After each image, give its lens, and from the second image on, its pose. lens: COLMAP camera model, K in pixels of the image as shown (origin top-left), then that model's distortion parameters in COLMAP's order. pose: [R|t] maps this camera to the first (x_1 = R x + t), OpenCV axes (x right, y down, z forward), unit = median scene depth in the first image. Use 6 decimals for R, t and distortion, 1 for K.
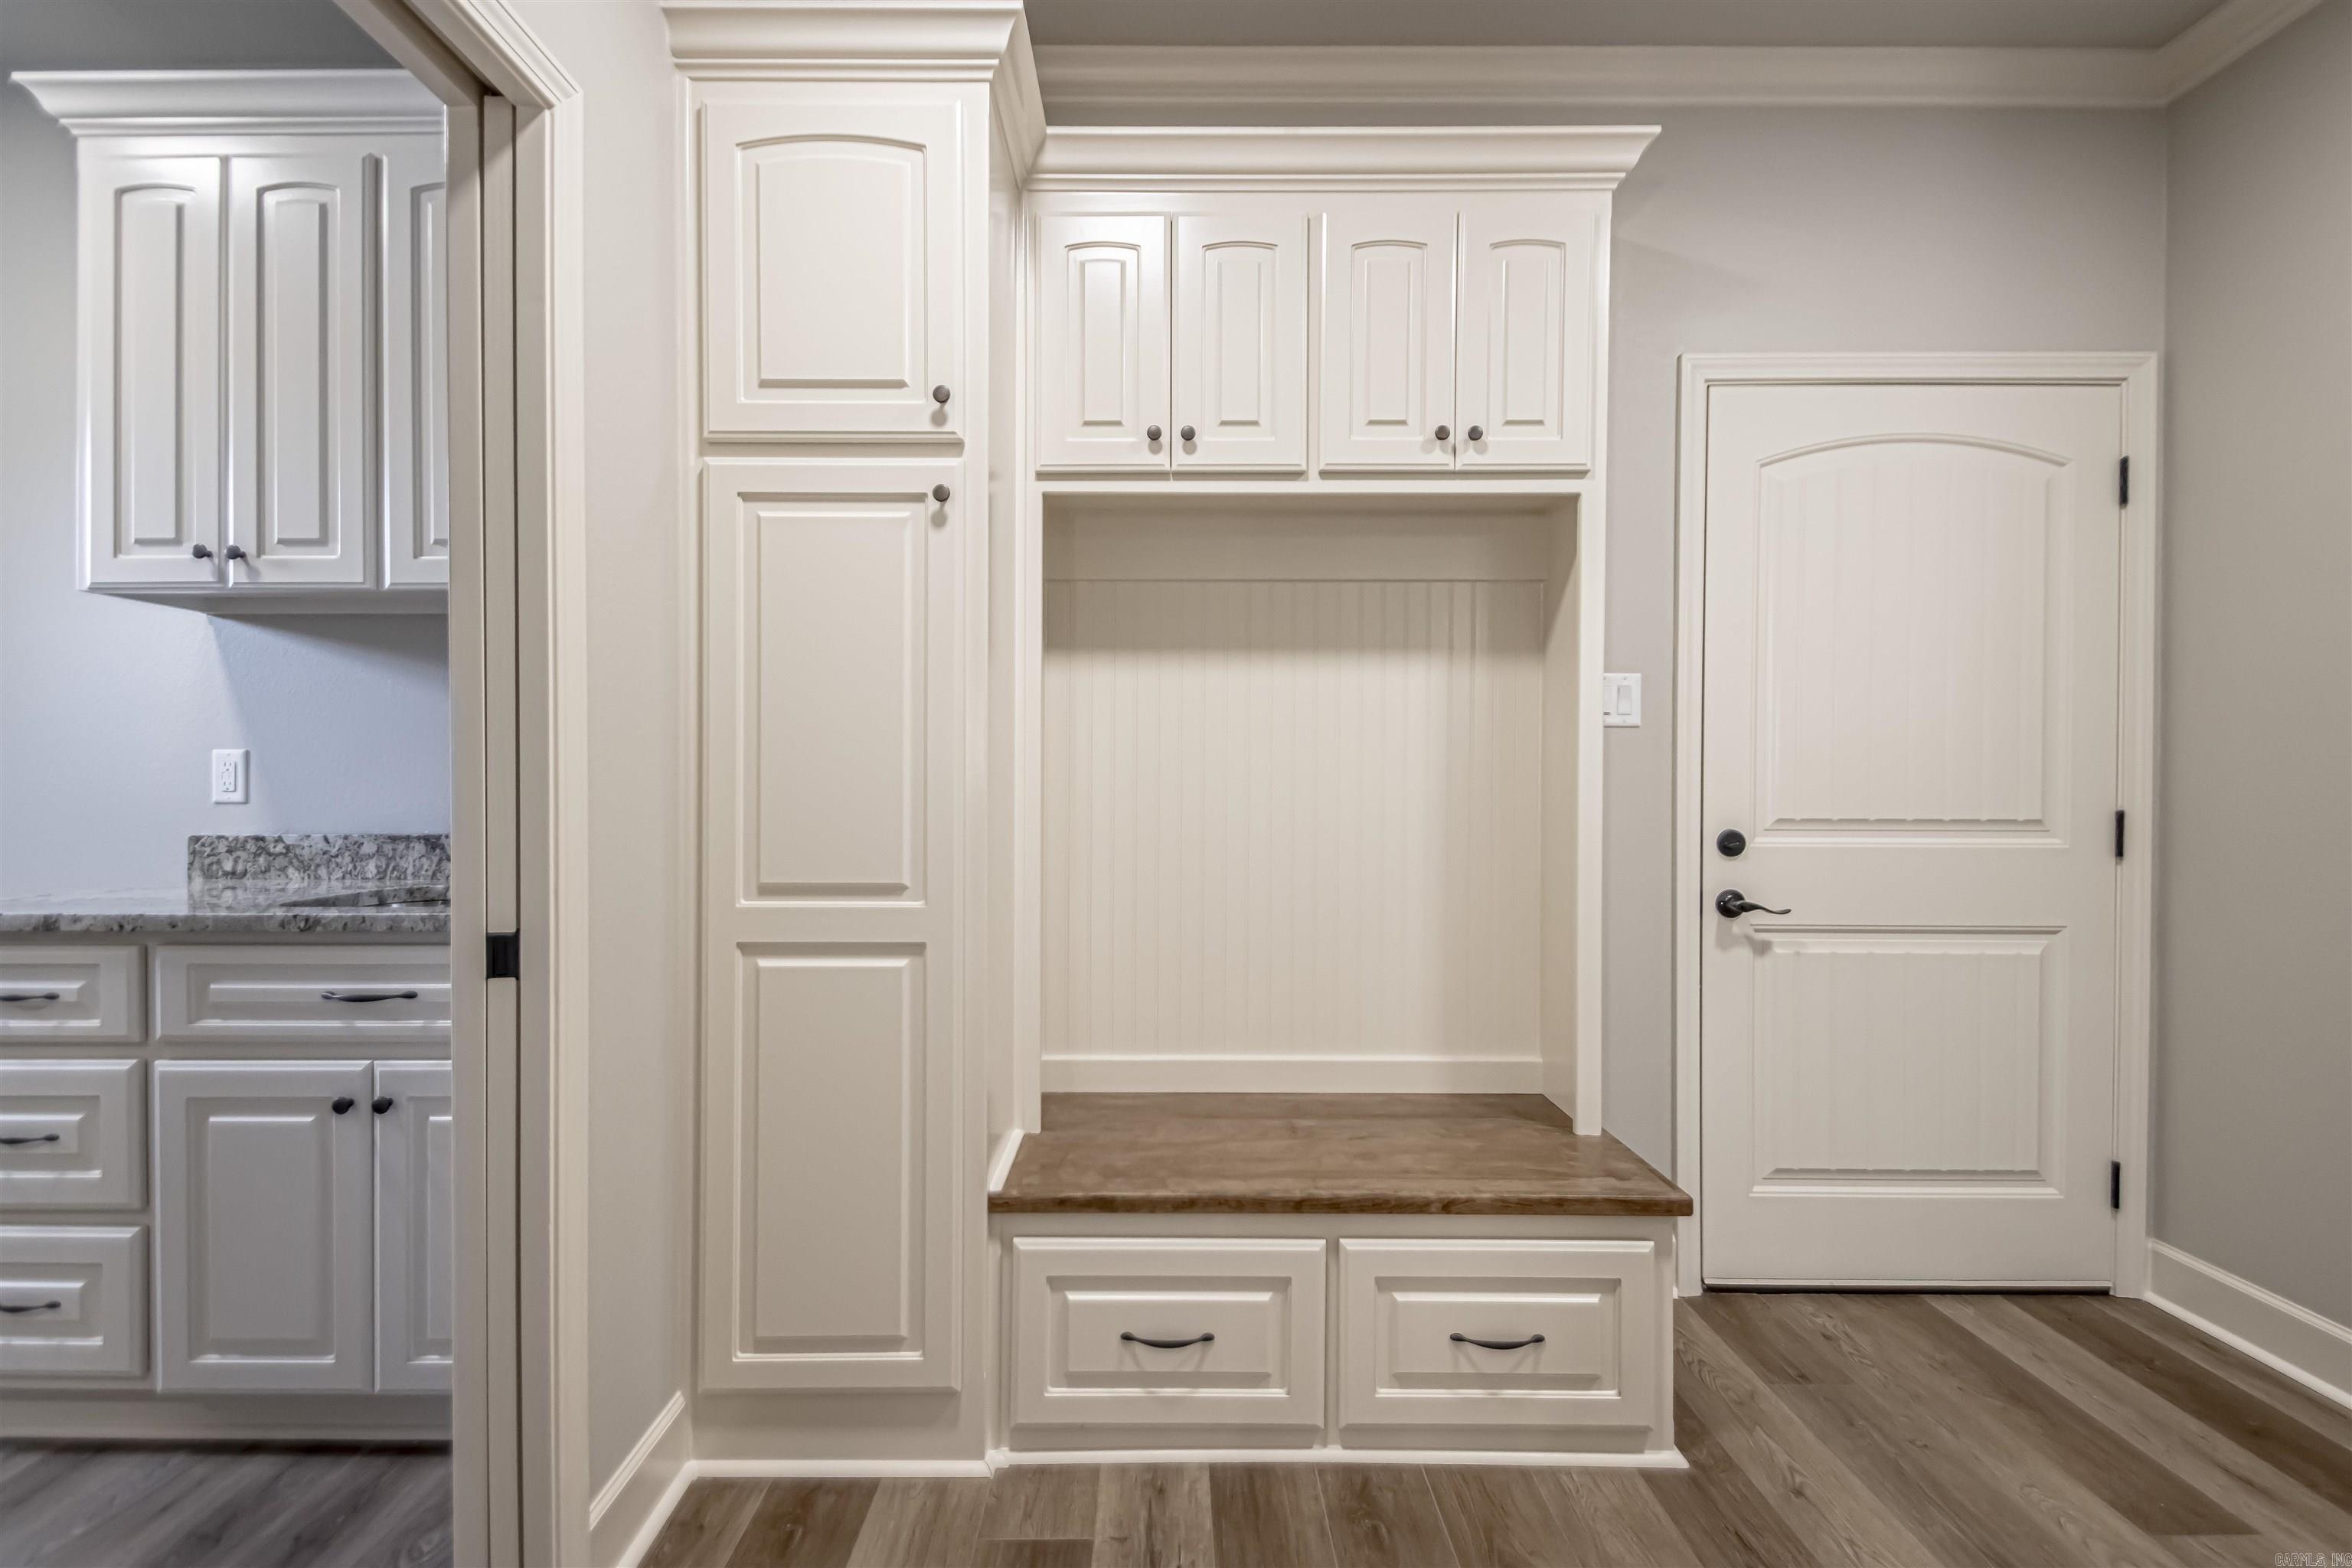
lens RADIAL K [[1103.4, 0, 1168.4], [0, 1103.4, 787.1], [0, 0, 1]] dist [0.028944, -0.015796]
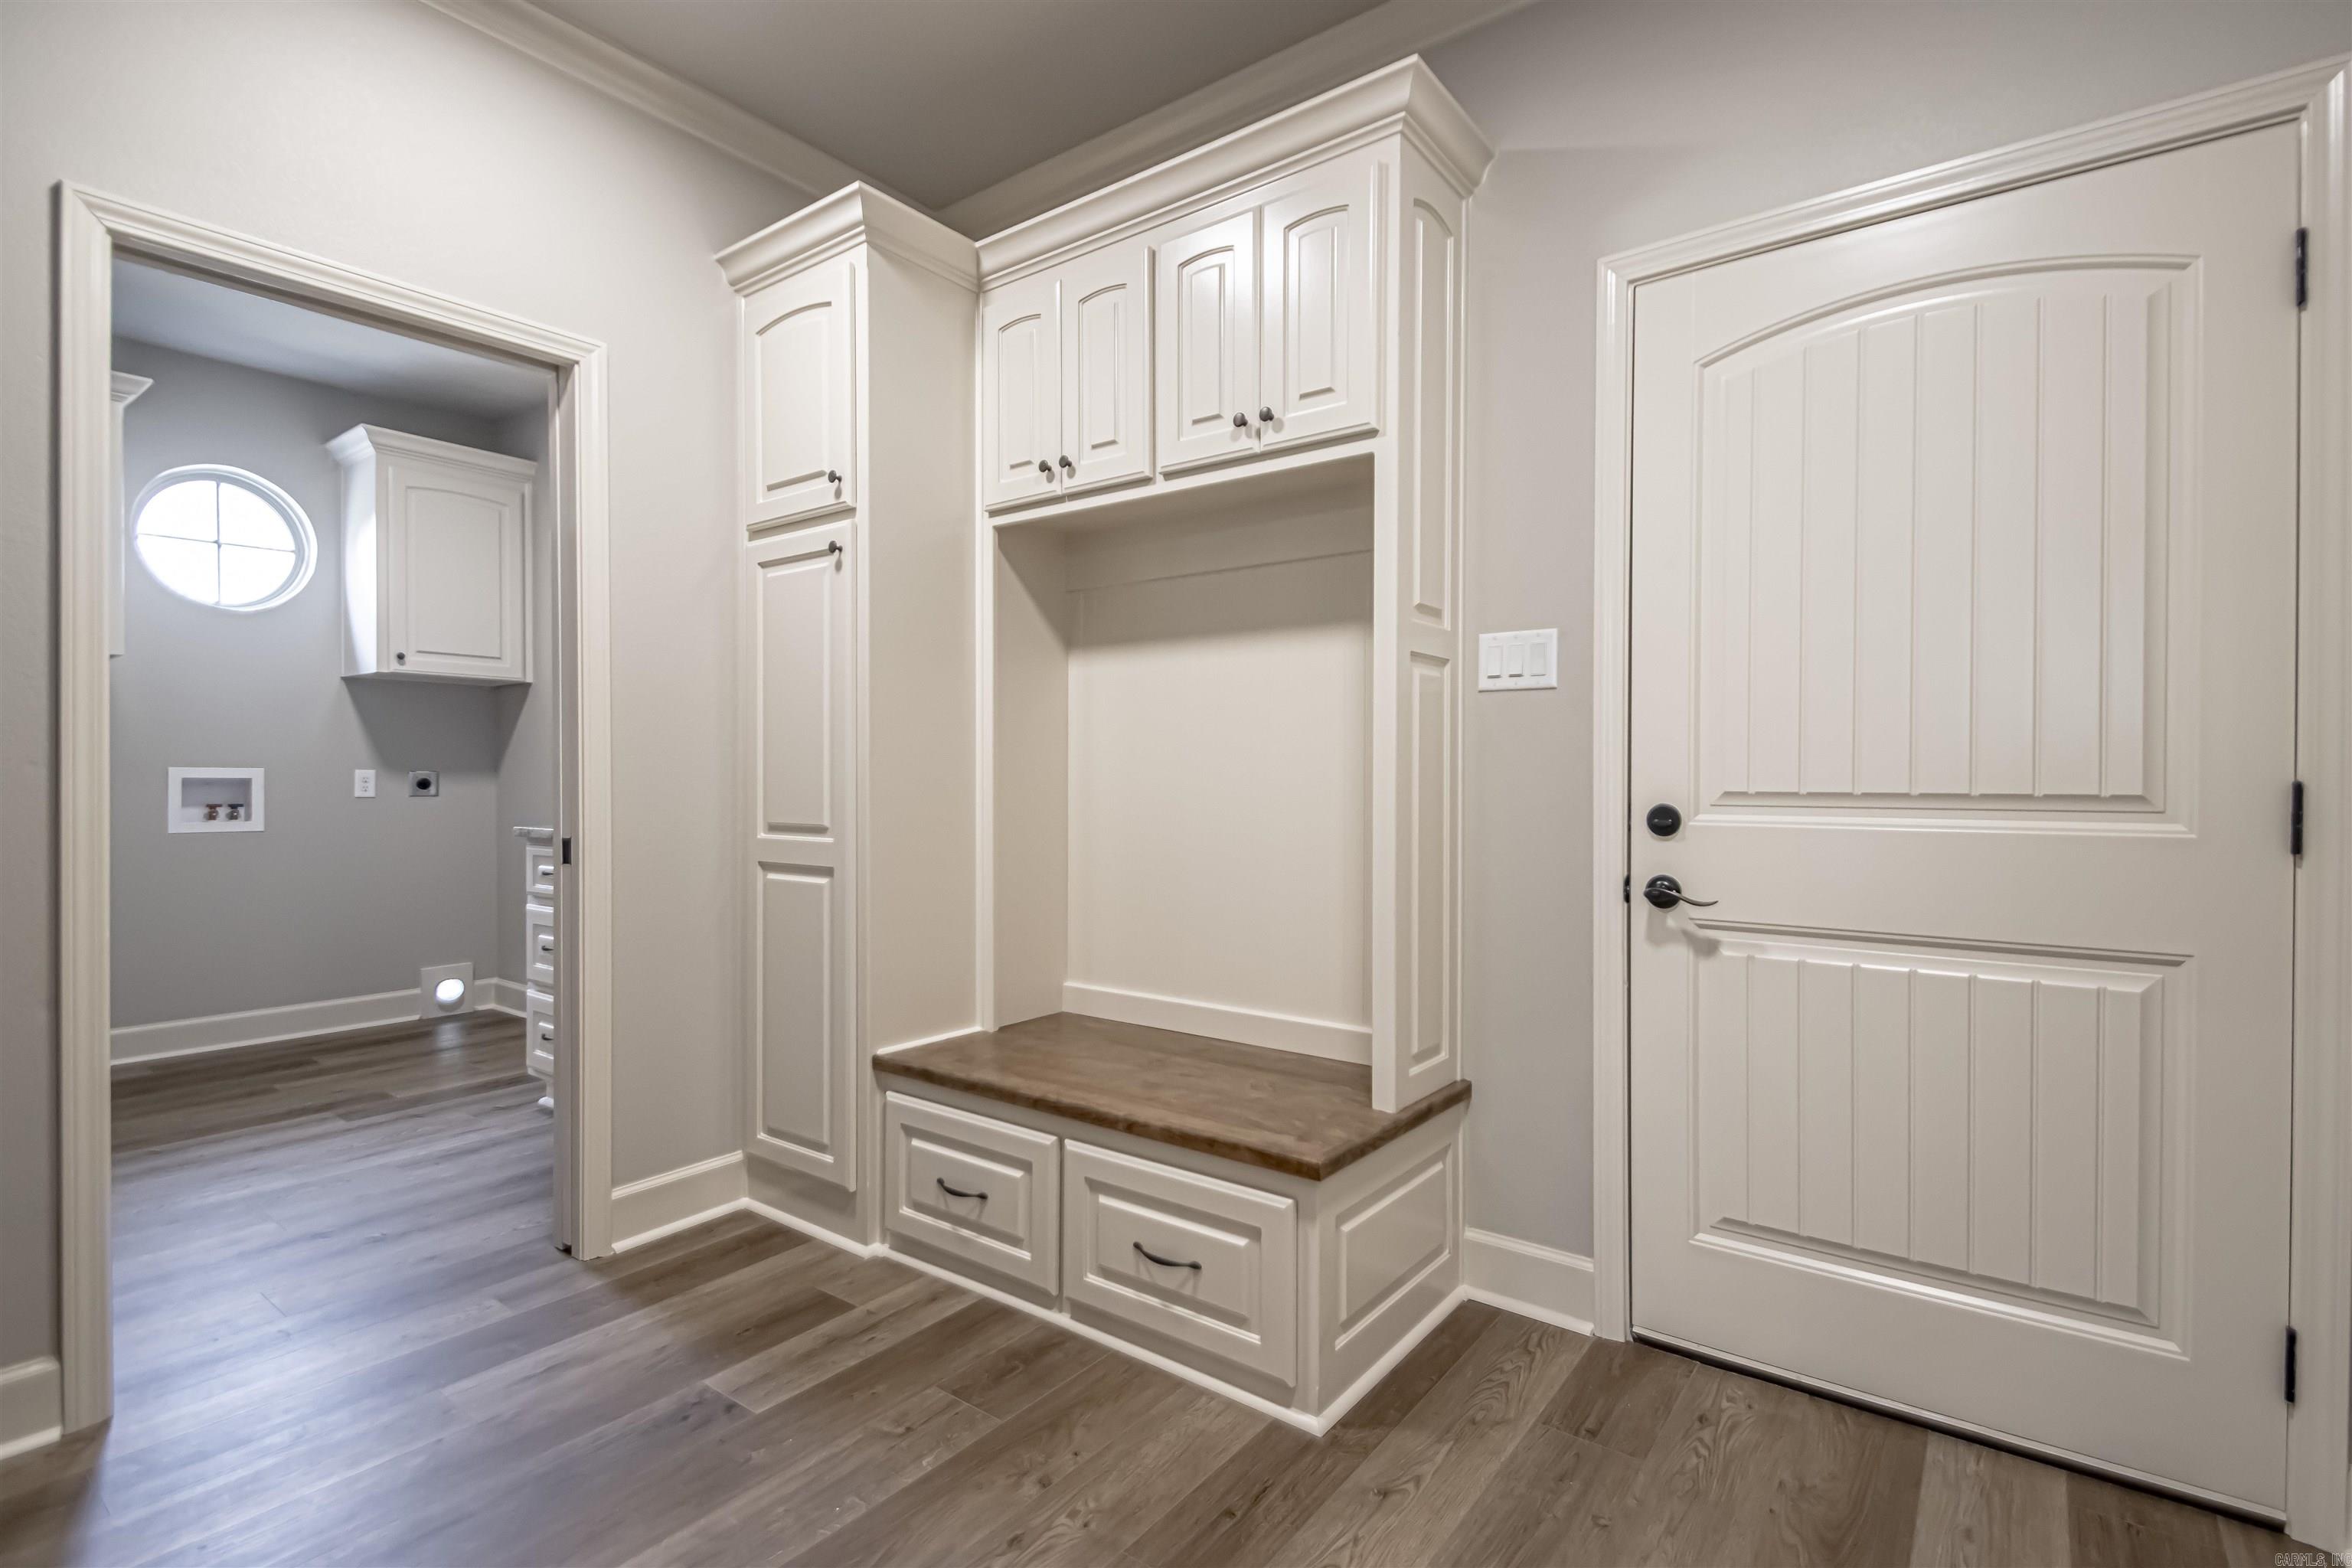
lens RADIAL K [[1103.4, 0, 1187.6], [0, 1103.4, 785.5], [0, 0, 1]] dist [0.028944, -0.015796]
pose [[0.799687, 0.004354, -0.600401, 0.738407], [-0.002649, 0.999990, 0.003724, 0.022228], [0.600411, -0.001387, 0.799690, 0.108036]]
